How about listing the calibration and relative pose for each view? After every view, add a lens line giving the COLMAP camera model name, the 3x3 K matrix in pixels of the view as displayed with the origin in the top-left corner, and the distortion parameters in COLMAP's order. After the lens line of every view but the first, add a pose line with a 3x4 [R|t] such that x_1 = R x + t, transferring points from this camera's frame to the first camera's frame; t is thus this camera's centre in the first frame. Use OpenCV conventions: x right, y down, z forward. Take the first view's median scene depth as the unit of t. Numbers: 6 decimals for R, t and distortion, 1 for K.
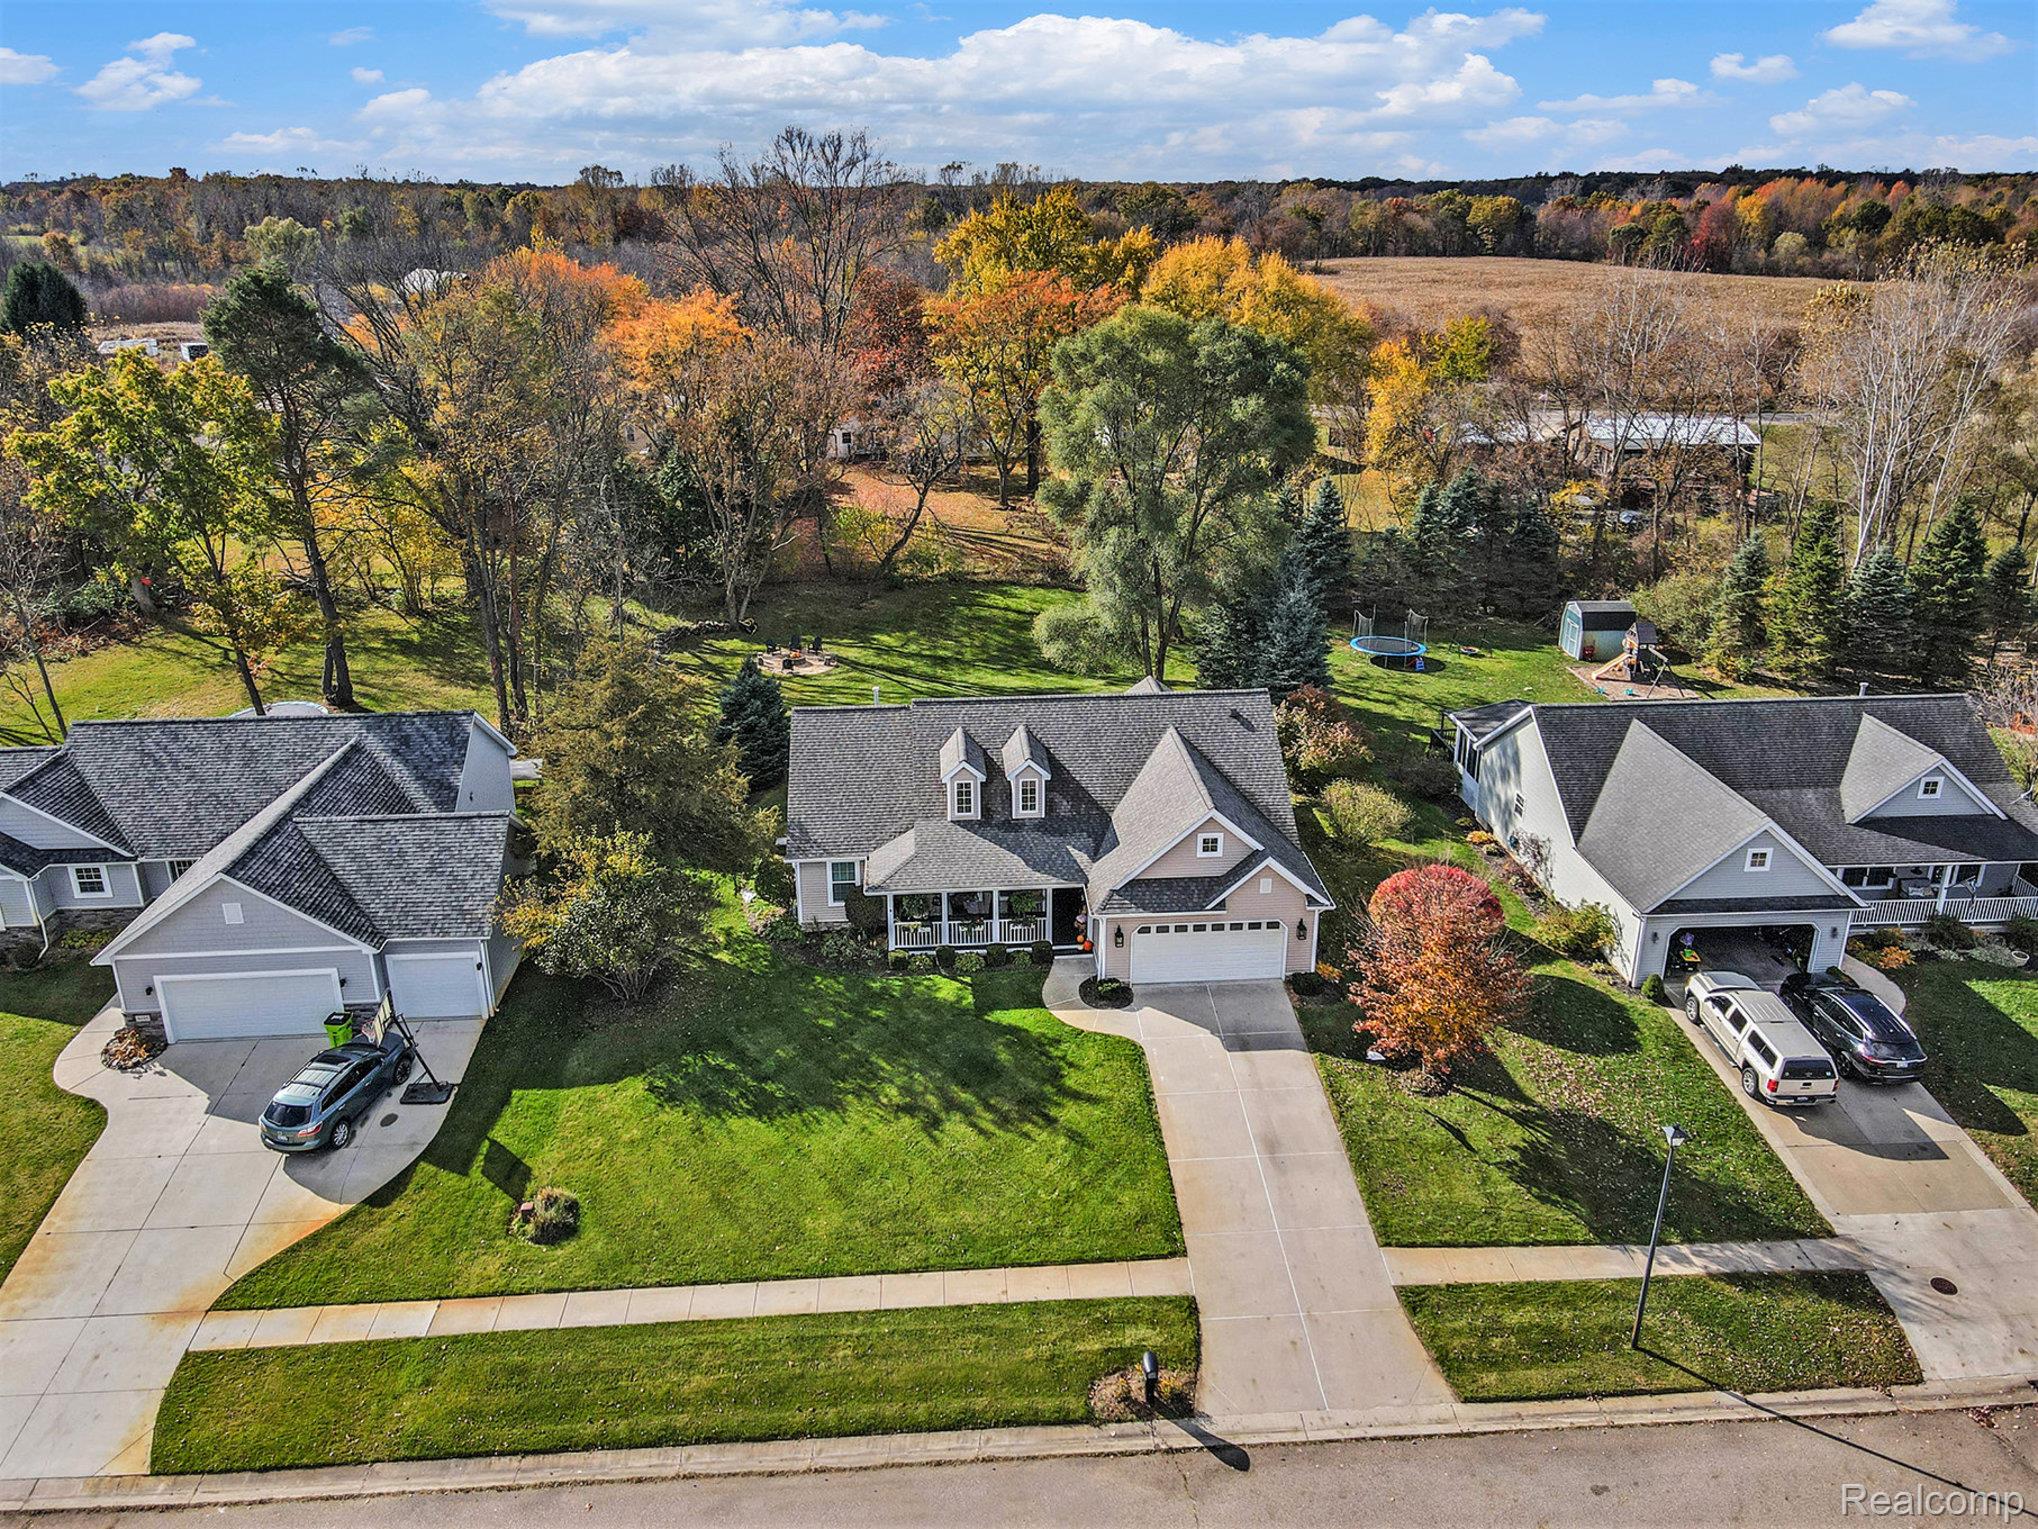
lens RADIAL K [[1479.8, 0, 1022.9], [0, 1479.8, 764.3], [0, 0, 1]] dist [0.027253, -0.008349]
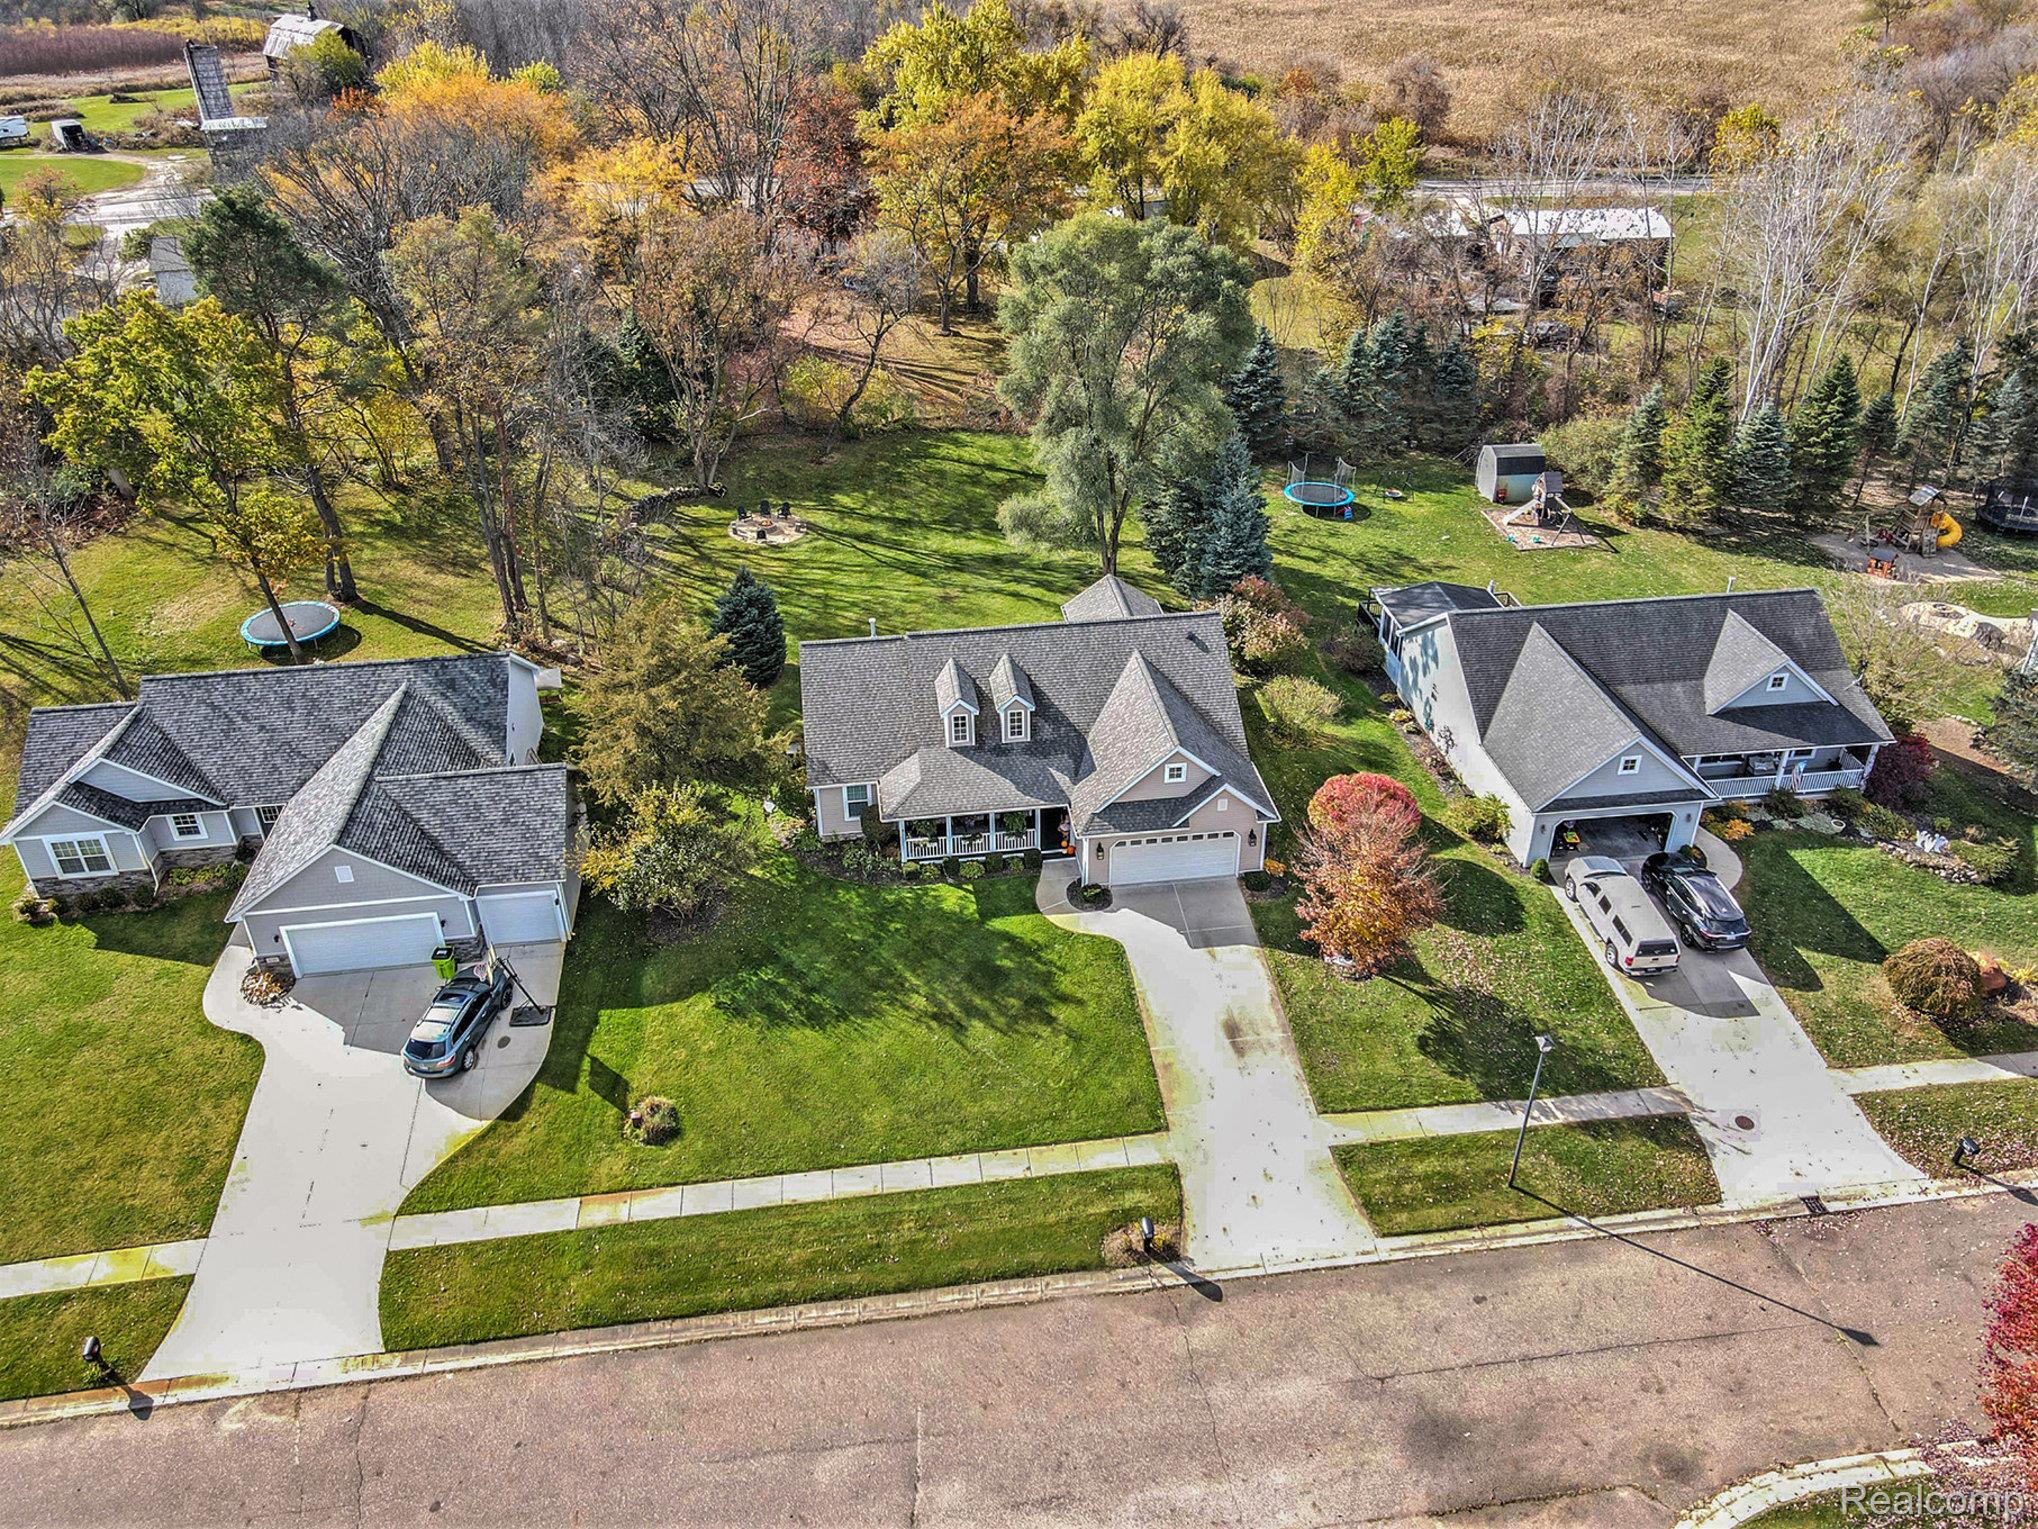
lens RADIAL K [[1479.8, 0, 1029.8], [0, 1479.8, 761.0], [0, 0, 1]] dist [0.027253, -0.008349]
pose [[0.997885, -0.037495, 0.053094, -0.052864], [0.027243, 0.982902, 0.182102, -0.177159], [-0.059014, -0.180270, 0.981845, -0.150598]]
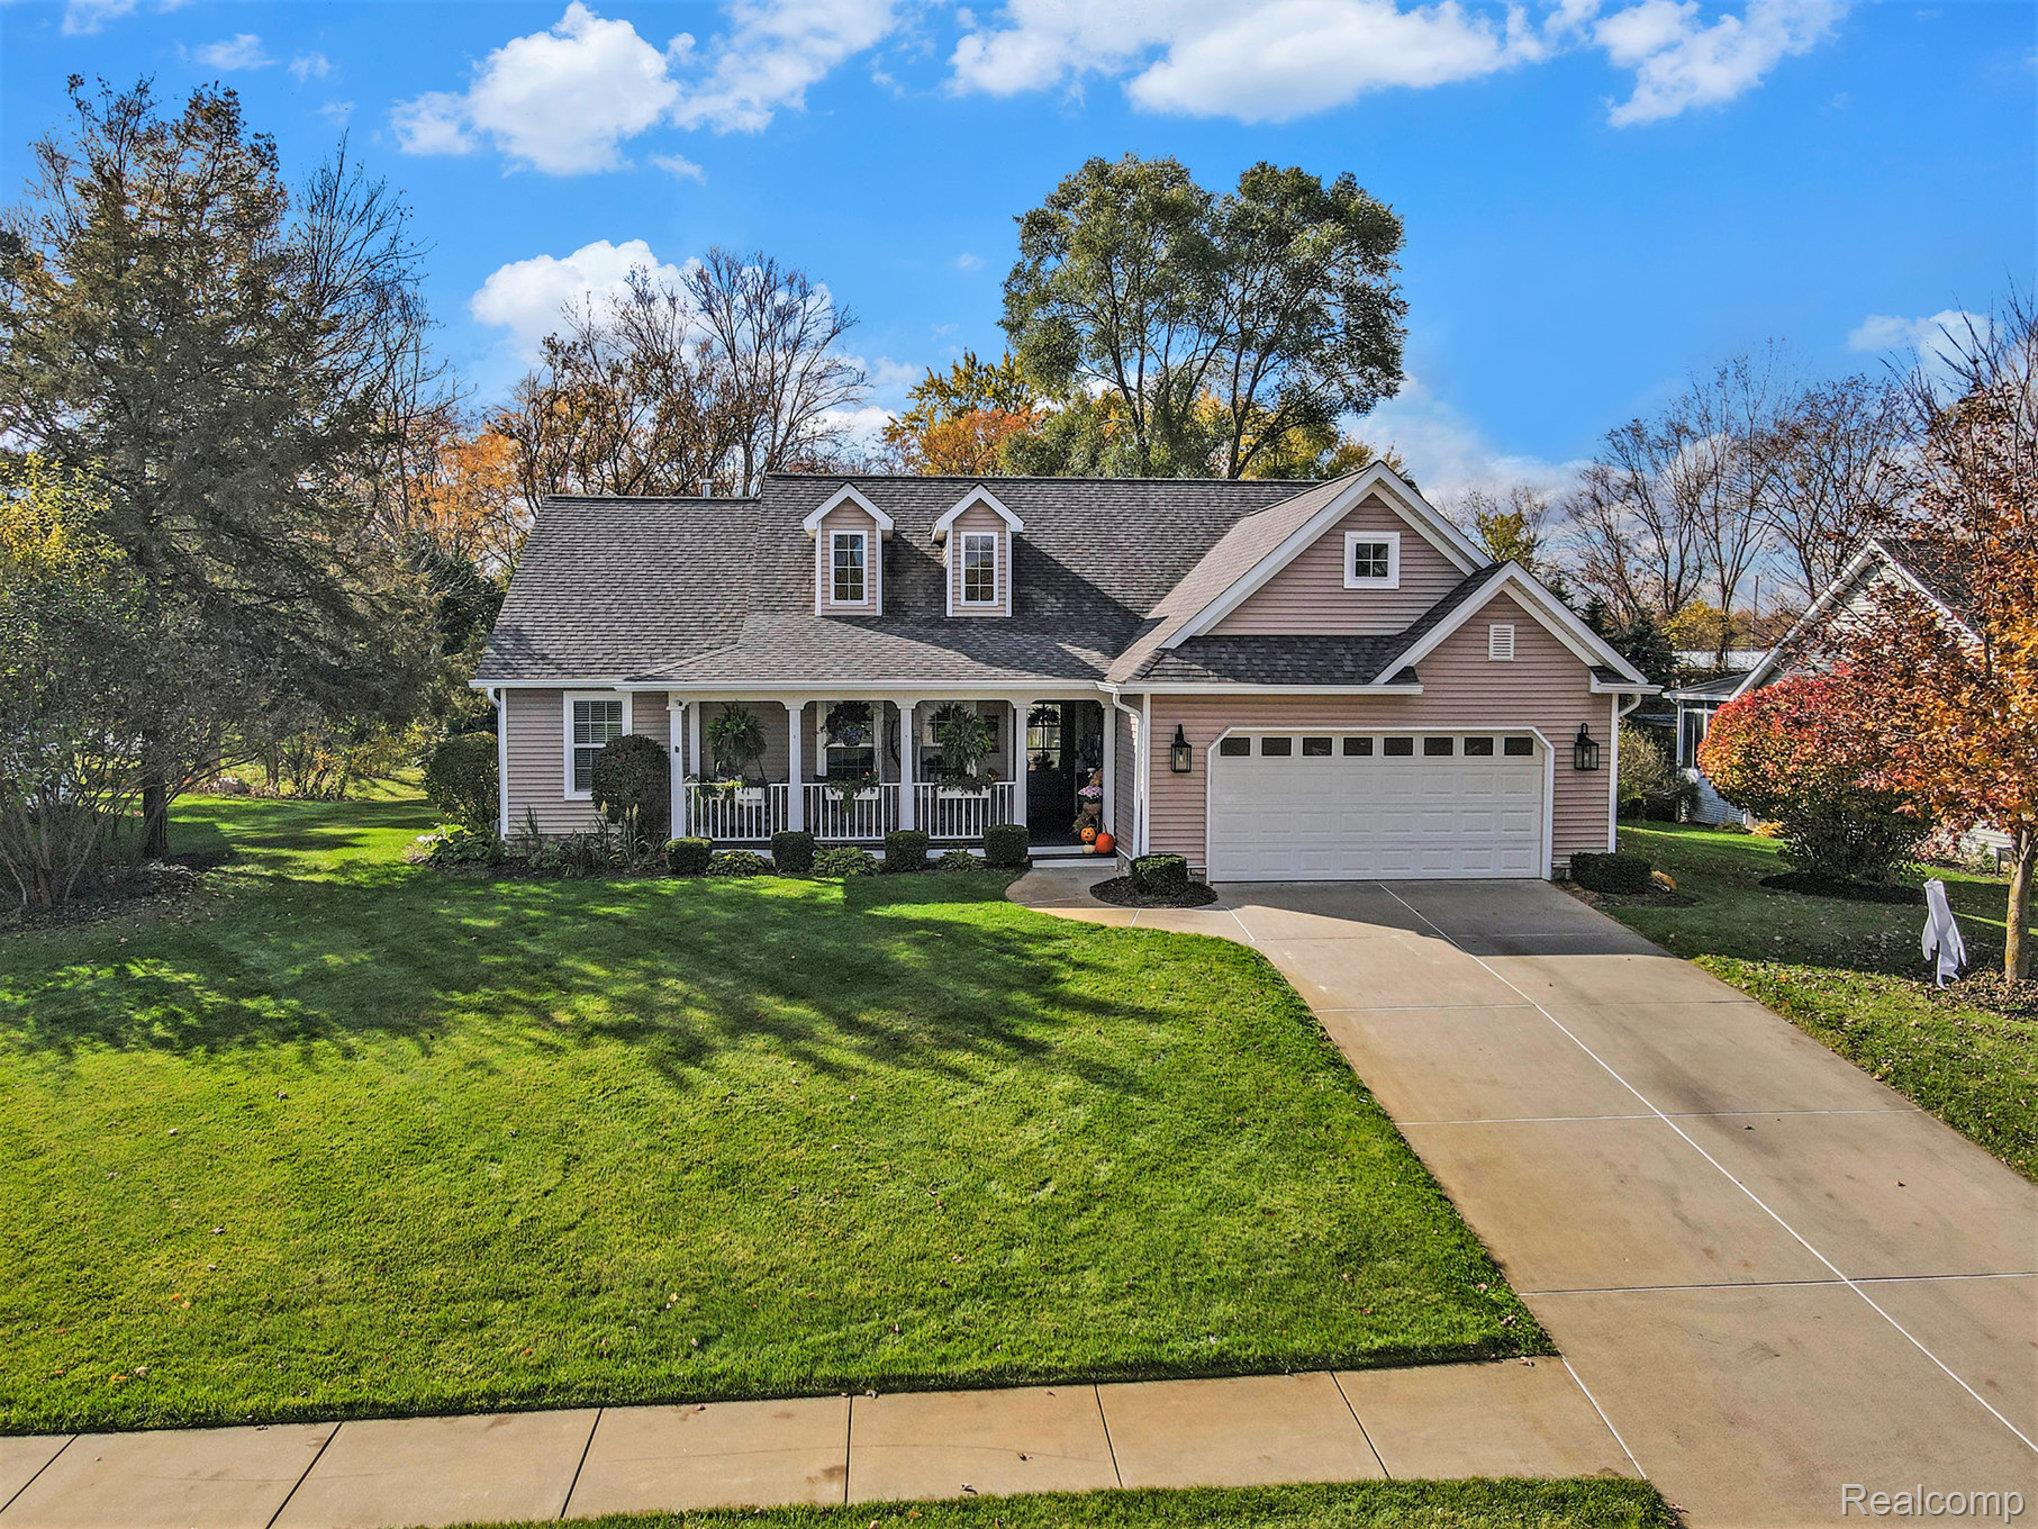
lens RADIAL K [[1479.8, 0, 1017.1], [0, 1479.8, 769.8], [0, 0, 1]] dist [0.027253, -0.008349]
pose [[0.999881, -0.001081, 0.015361, 0.009992], [0.005425, 0.958296, -0.285726, 0.254866], [-0.014412, 0.285776, 0.958188, 0.598499]]
